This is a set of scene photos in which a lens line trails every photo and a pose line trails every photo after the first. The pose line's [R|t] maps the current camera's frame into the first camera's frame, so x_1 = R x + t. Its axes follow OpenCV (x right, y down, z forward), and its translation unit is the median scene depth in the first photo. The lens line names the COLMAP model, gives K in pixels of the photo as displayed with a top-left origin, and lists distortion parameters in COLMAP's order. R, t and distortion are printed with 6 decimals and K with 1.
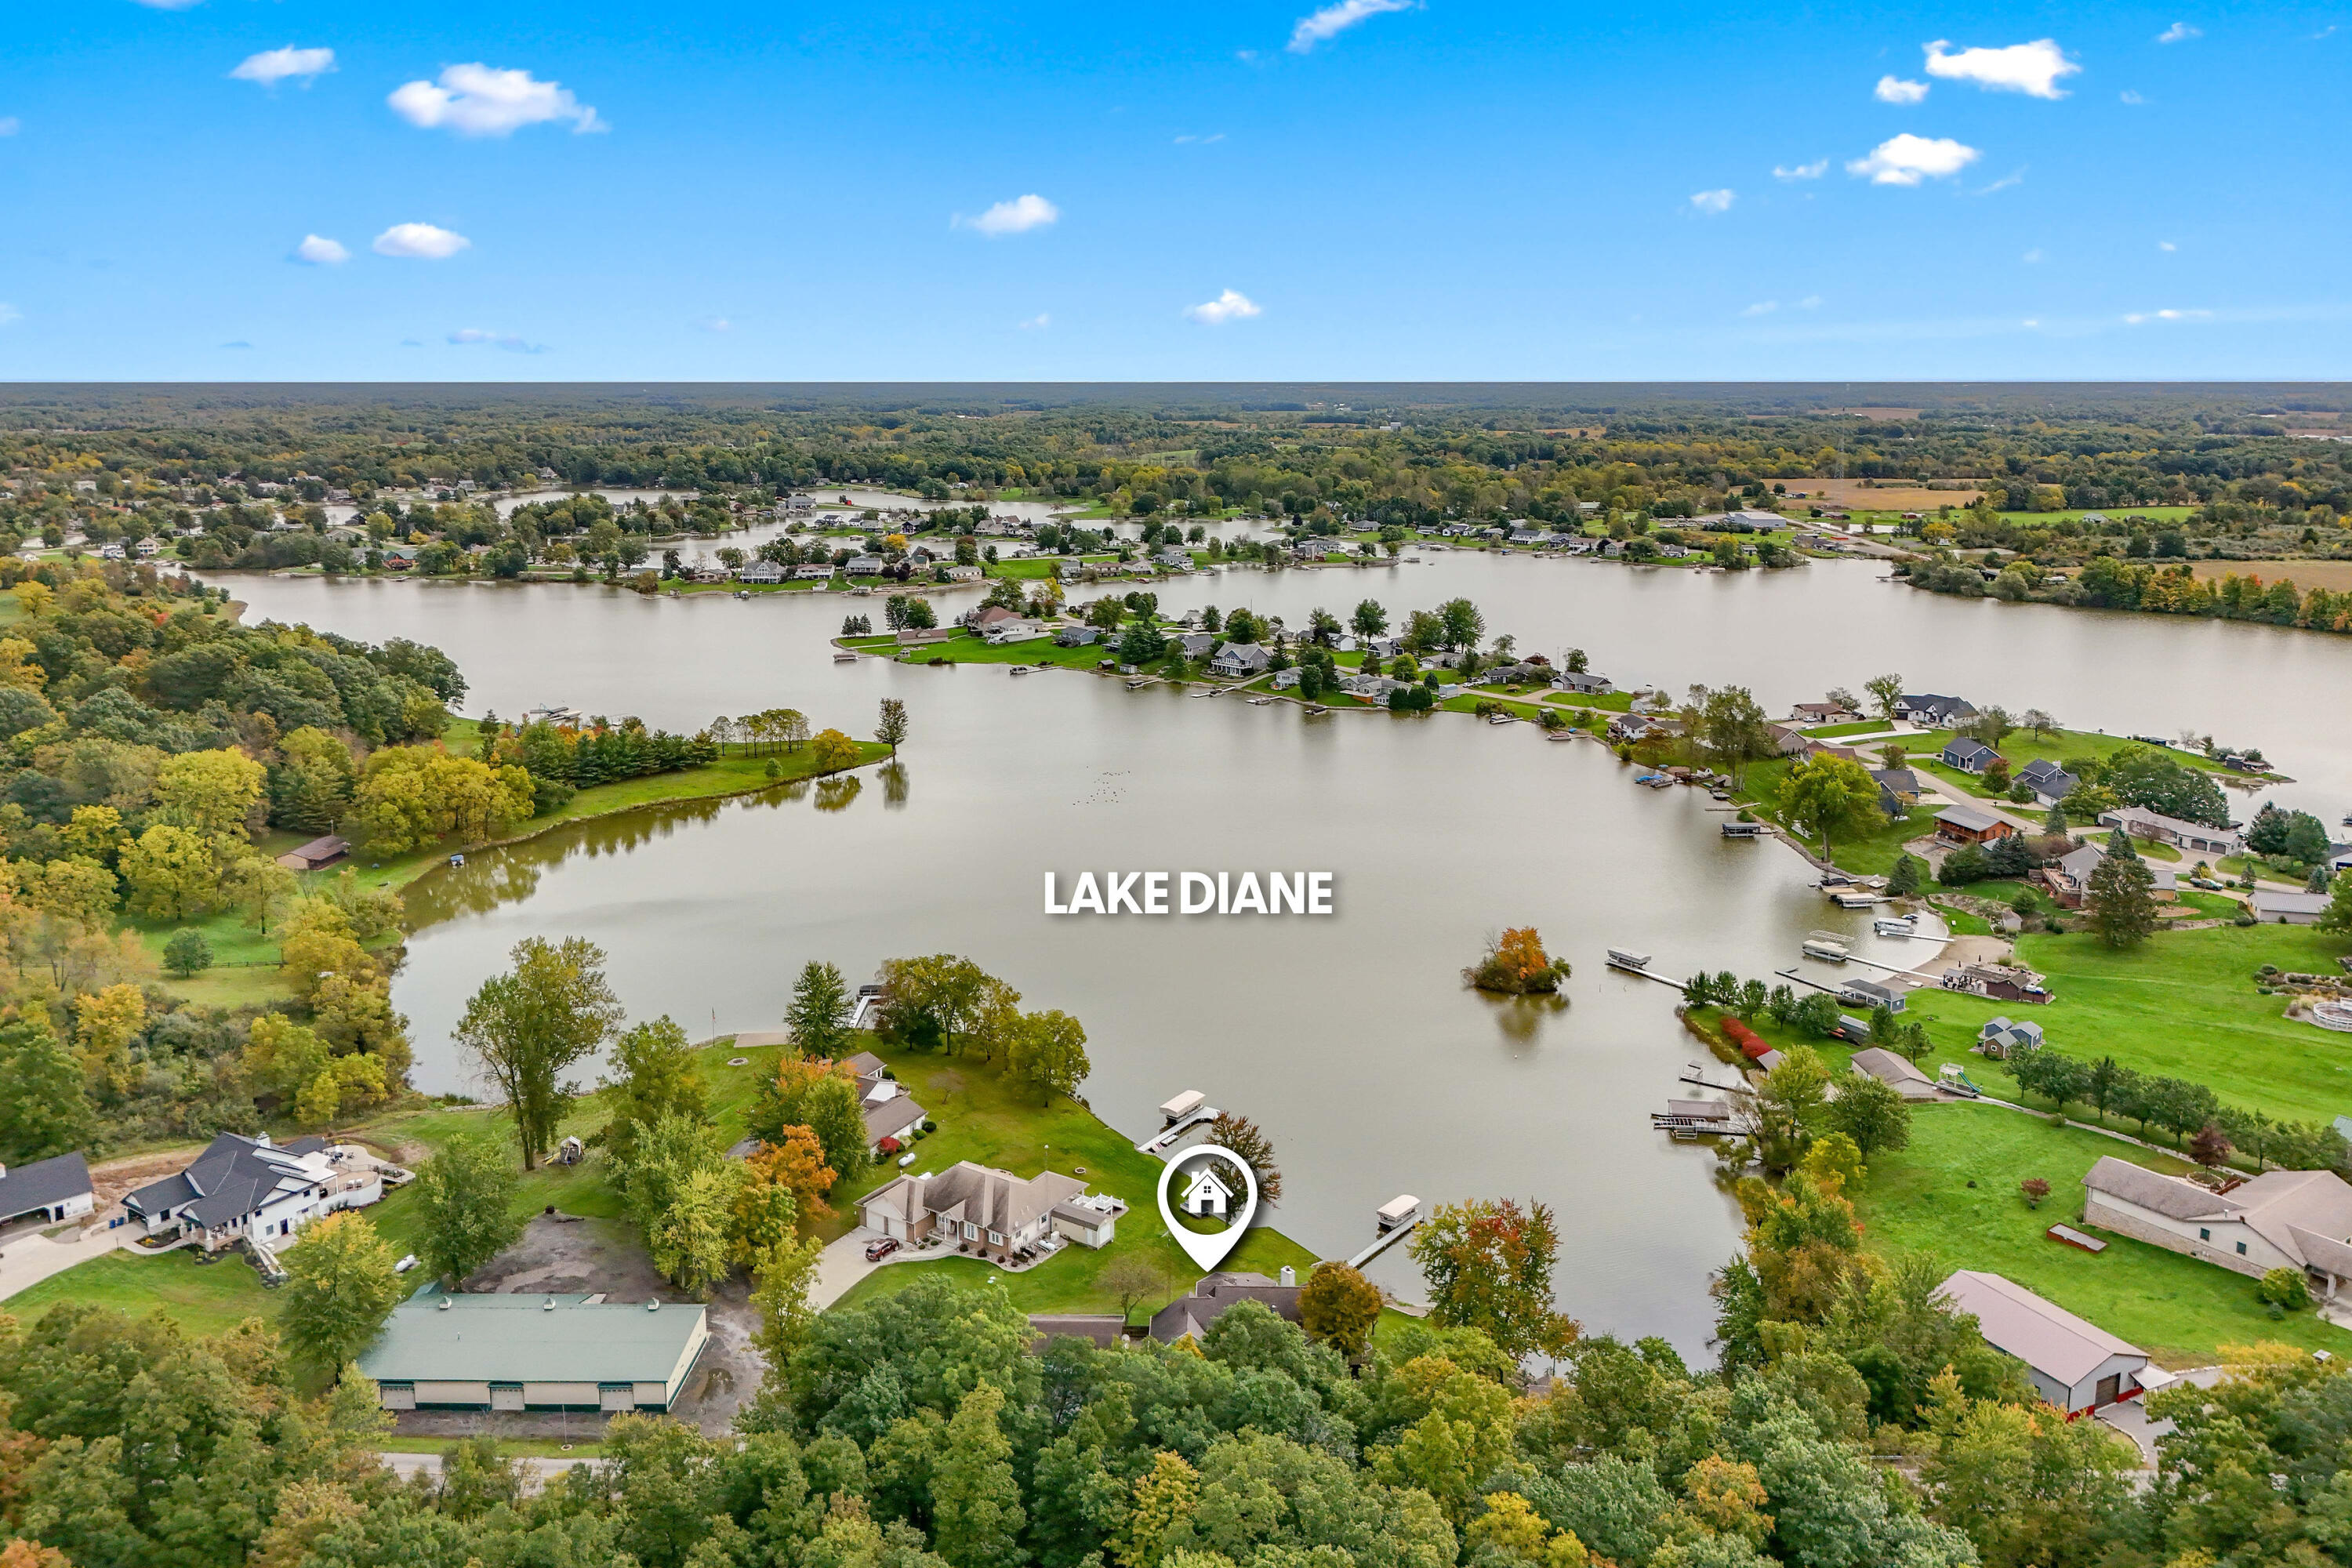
lens RADIAL K [[1722.4, 0, 1176.0], [0, 1722.4, 784.0], [0, 0, 1]] dist [0.071798, -0.059271]
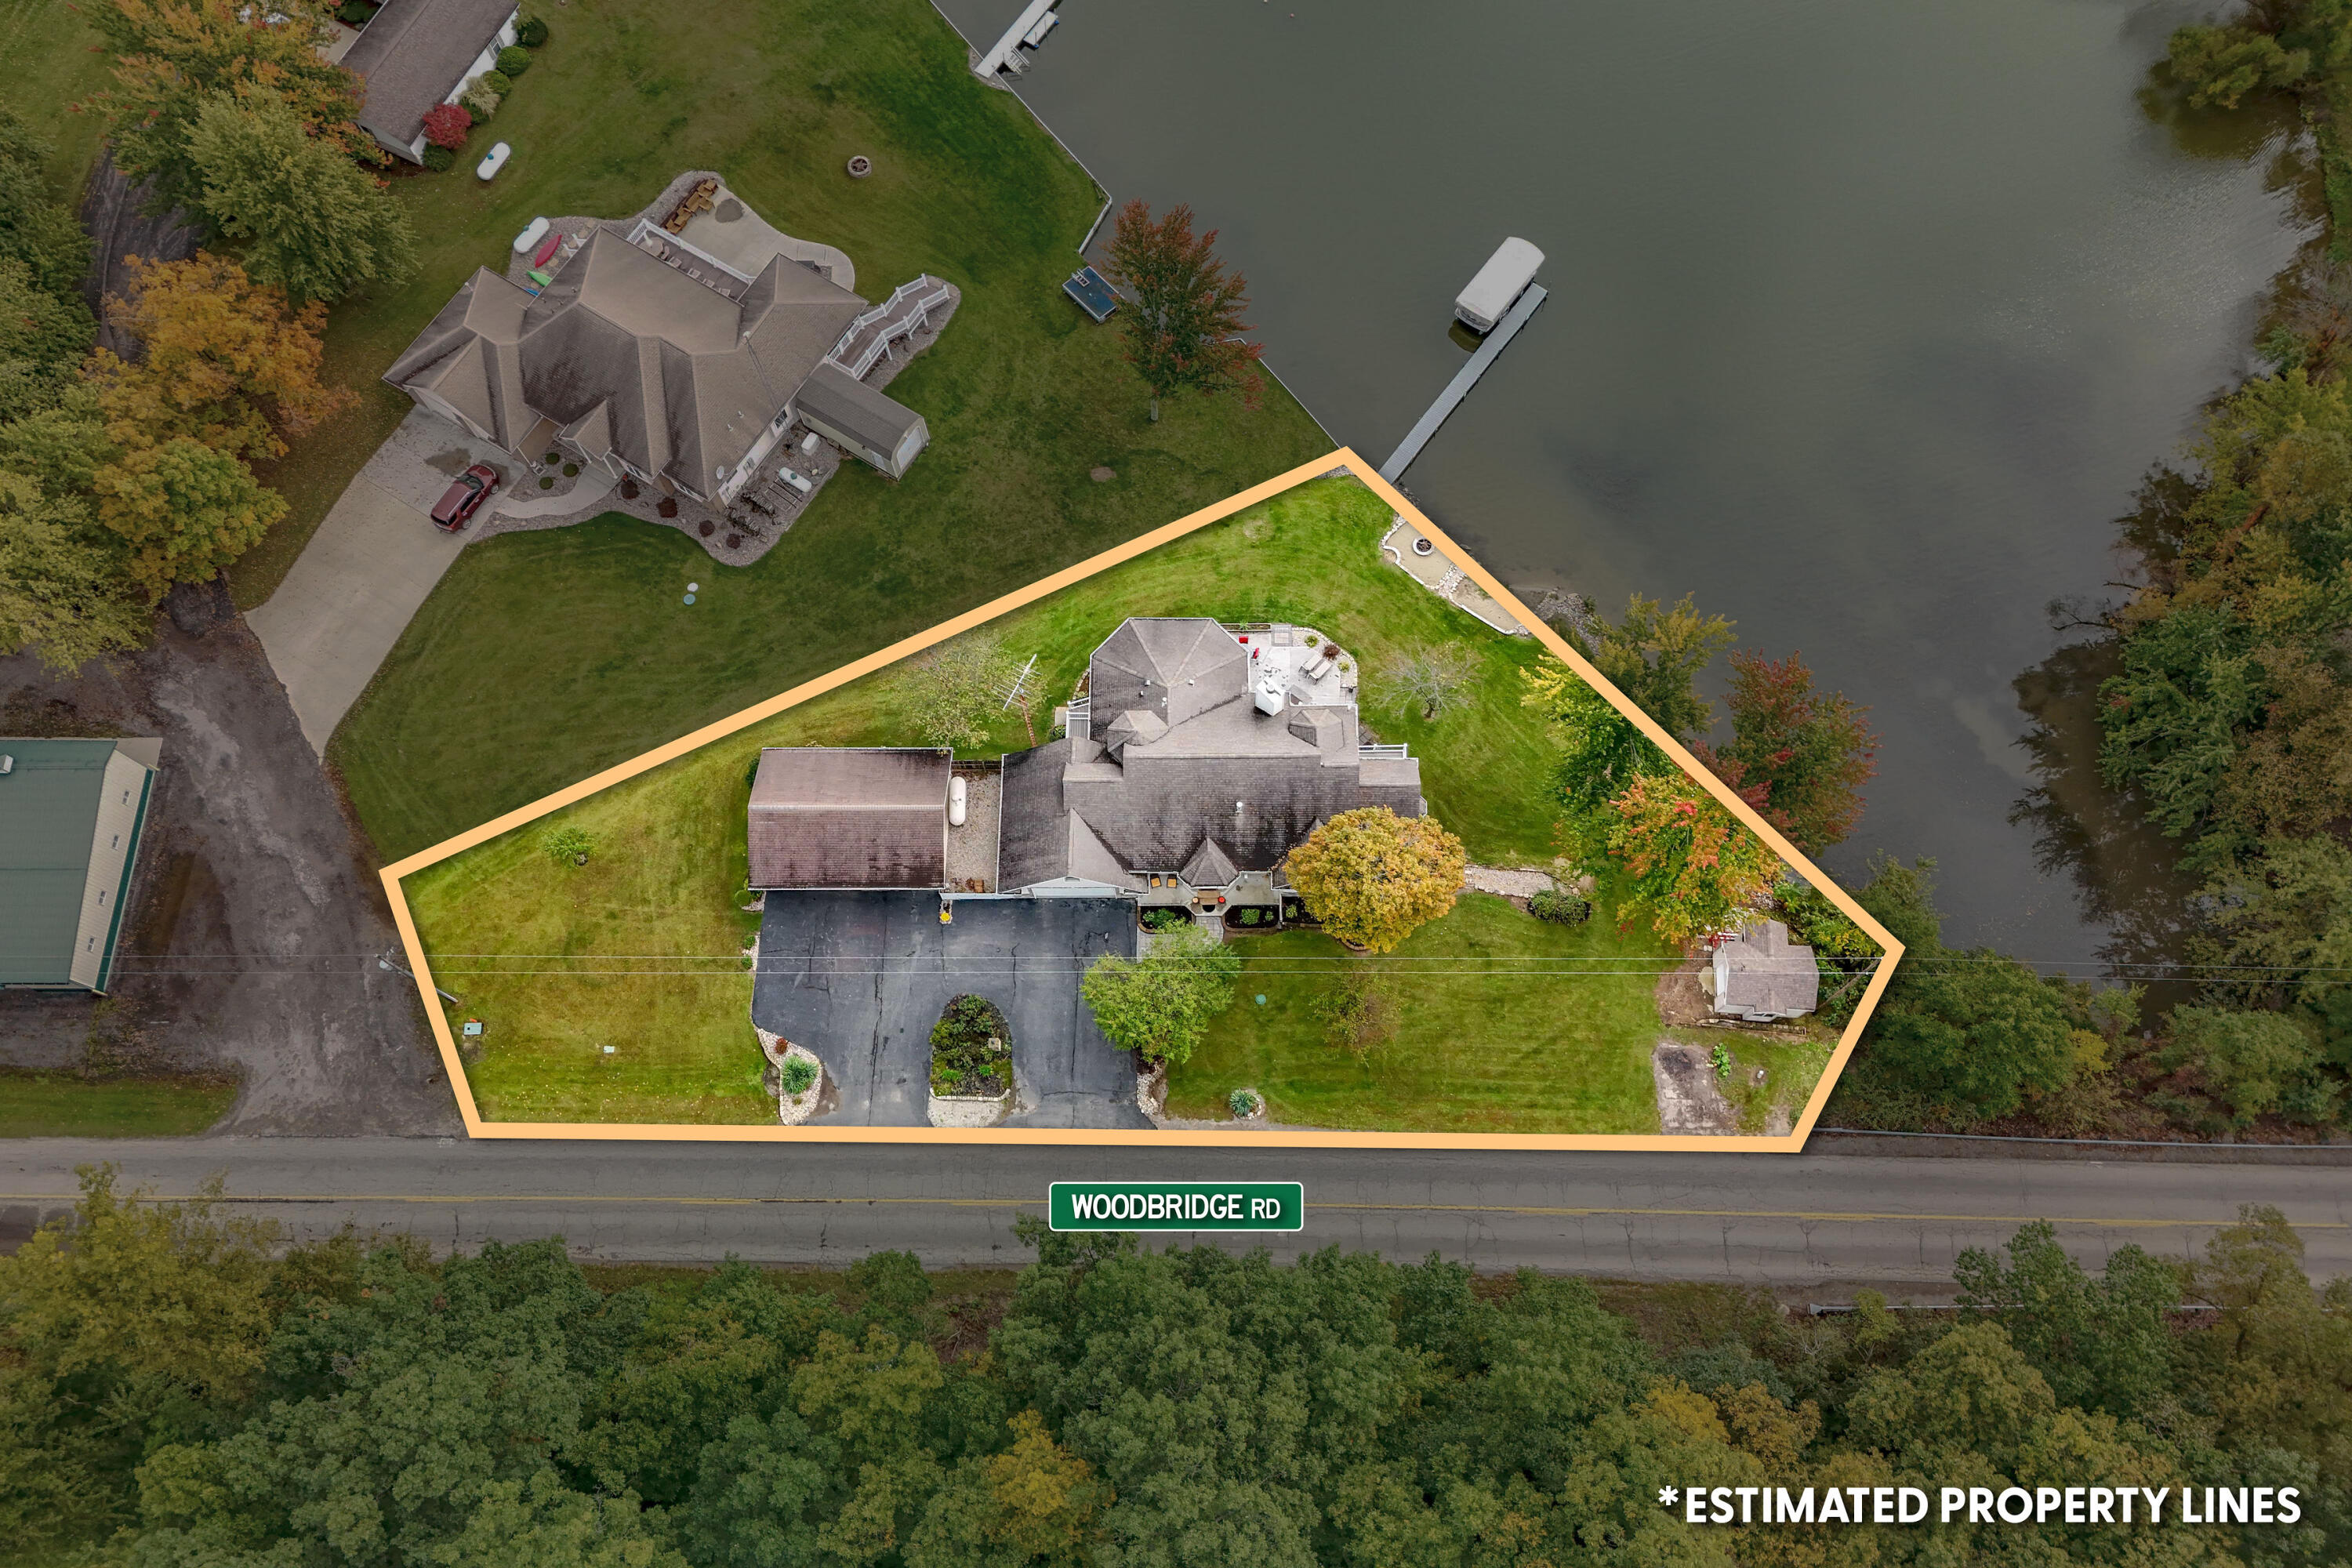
lens RADIAL K [[1722.4, 0, 1176.0], [0, 1722.4, 784.0], [0, 0, 1]] dist [0.071798, -0.059271]
pose [[0.999518, -0.030483, -0.005900, 0.035998], [0.021738, 0.551374, 0.833975, -0.100352], [-0.022169, -0.833701, 0.551771, 0.650236]]
